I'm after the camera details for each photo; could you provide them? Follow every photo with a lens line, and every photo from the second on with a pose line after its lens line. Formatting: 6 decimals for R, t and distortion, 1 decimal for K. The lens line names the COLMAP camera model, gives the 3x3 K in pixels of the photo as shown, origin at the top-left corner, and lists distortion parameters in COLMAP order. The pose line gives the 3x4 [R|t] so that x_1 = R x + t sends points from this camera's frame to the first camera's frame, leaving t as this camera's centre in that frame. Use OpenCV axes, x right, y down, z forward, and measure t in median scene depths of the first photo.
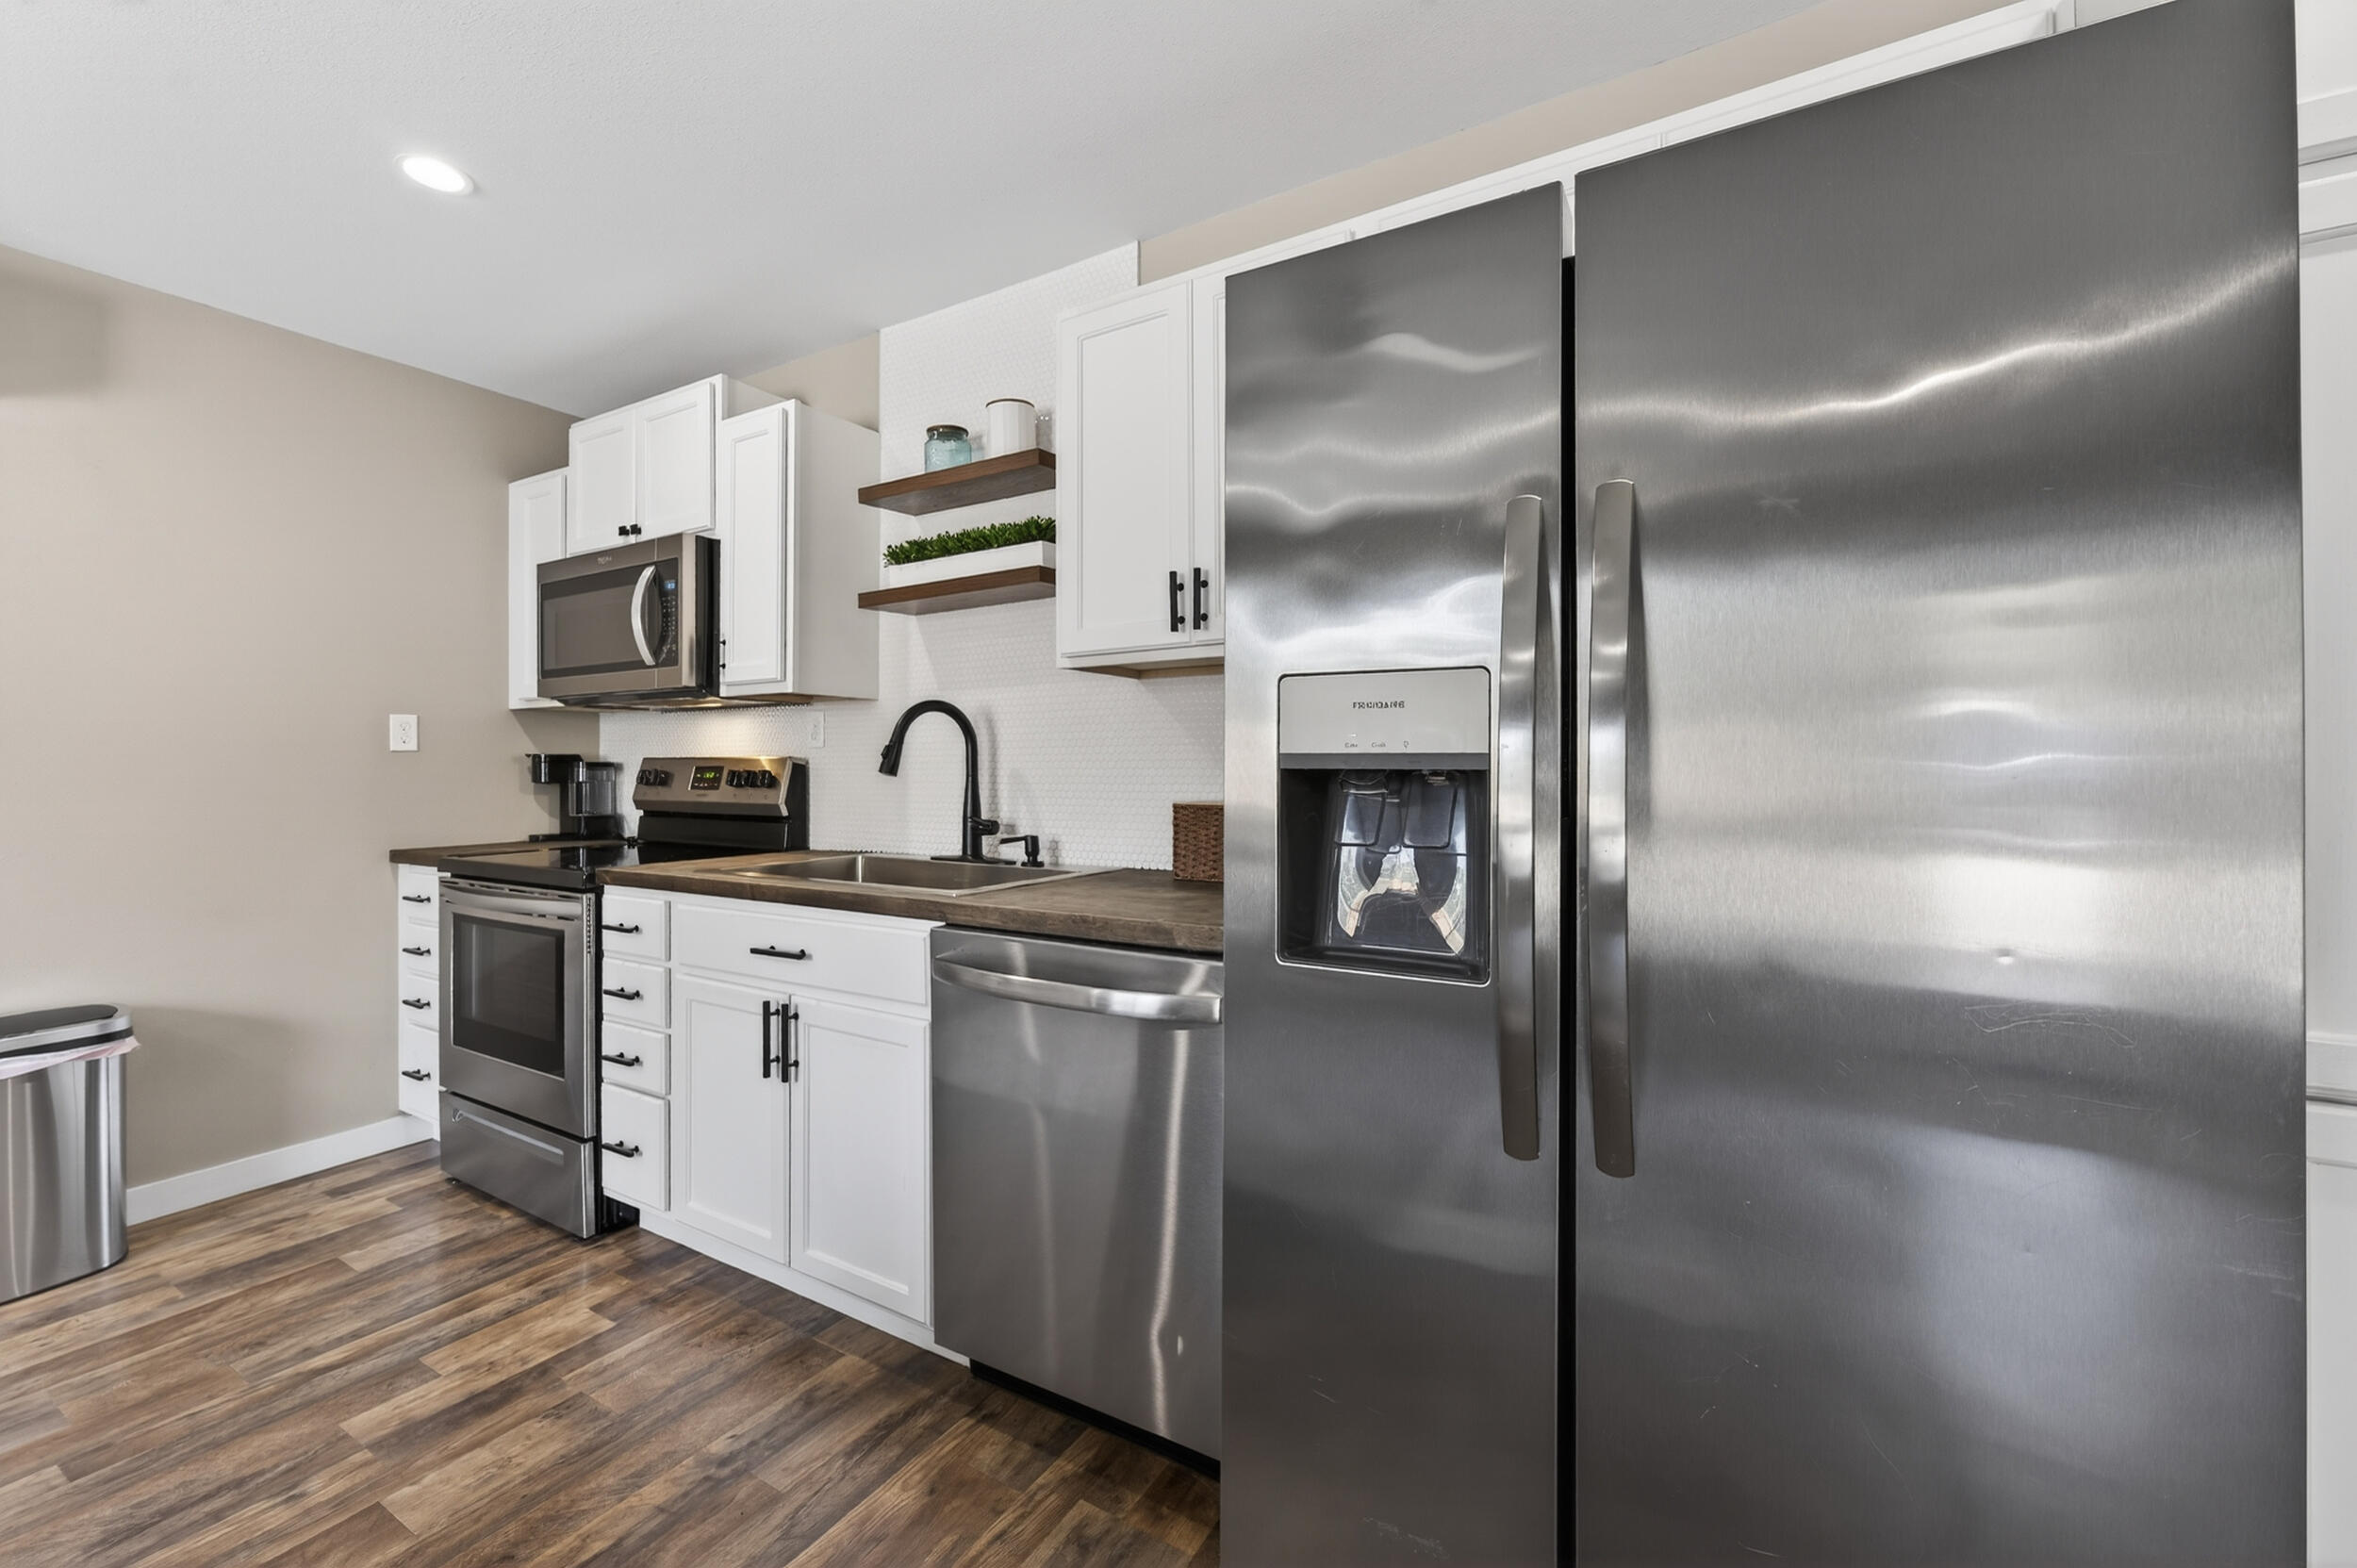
lens RADIAL K [[943.1, 0, 1160.5], [0, 943.1, 764.3], [0, 0, 1]] dist [0.018194, -0.008104]
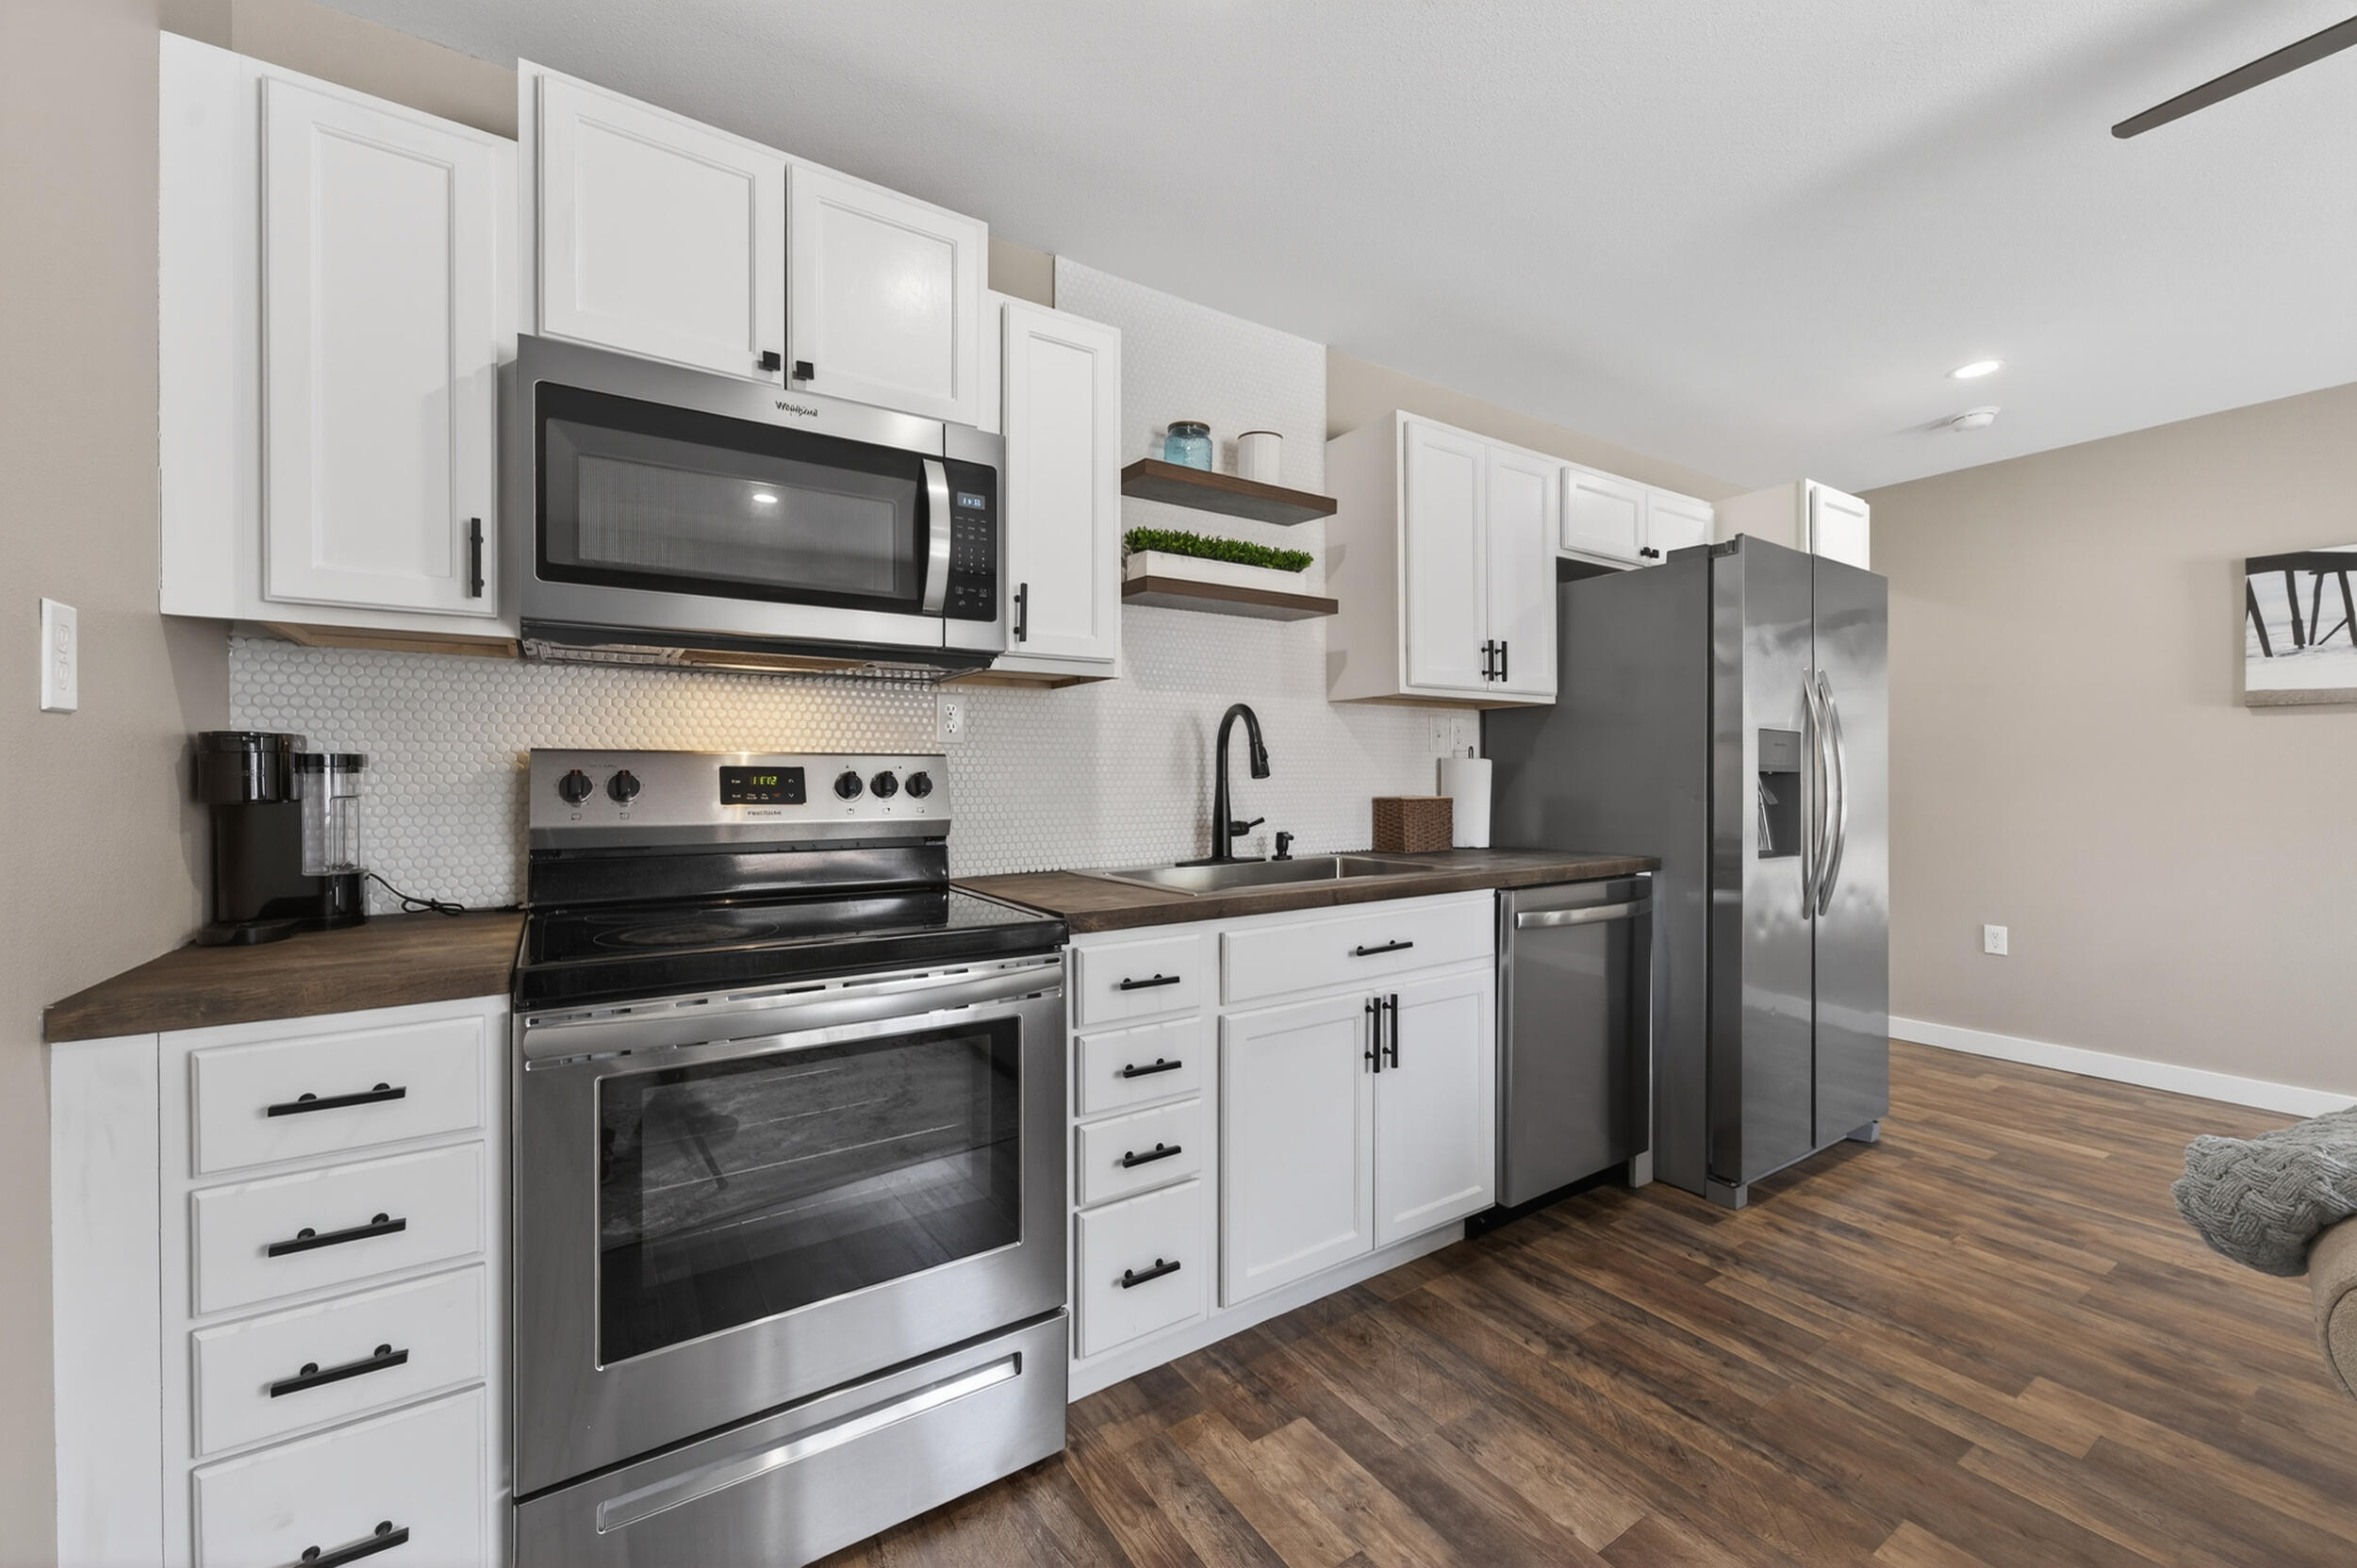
lens RADIAL K [[917.8, 0, 1197.7], [0, 917.8, 780.6], [0, 0, 1]] dist [0.009438, -0.003311]
pose [[0.427517, -0.001841, 0.904005, -1.403493], [-0.002514, 0.999992, 0.003226, 0.012350], [-0.904004, -0.003652, 0.427509, 0.755262]]
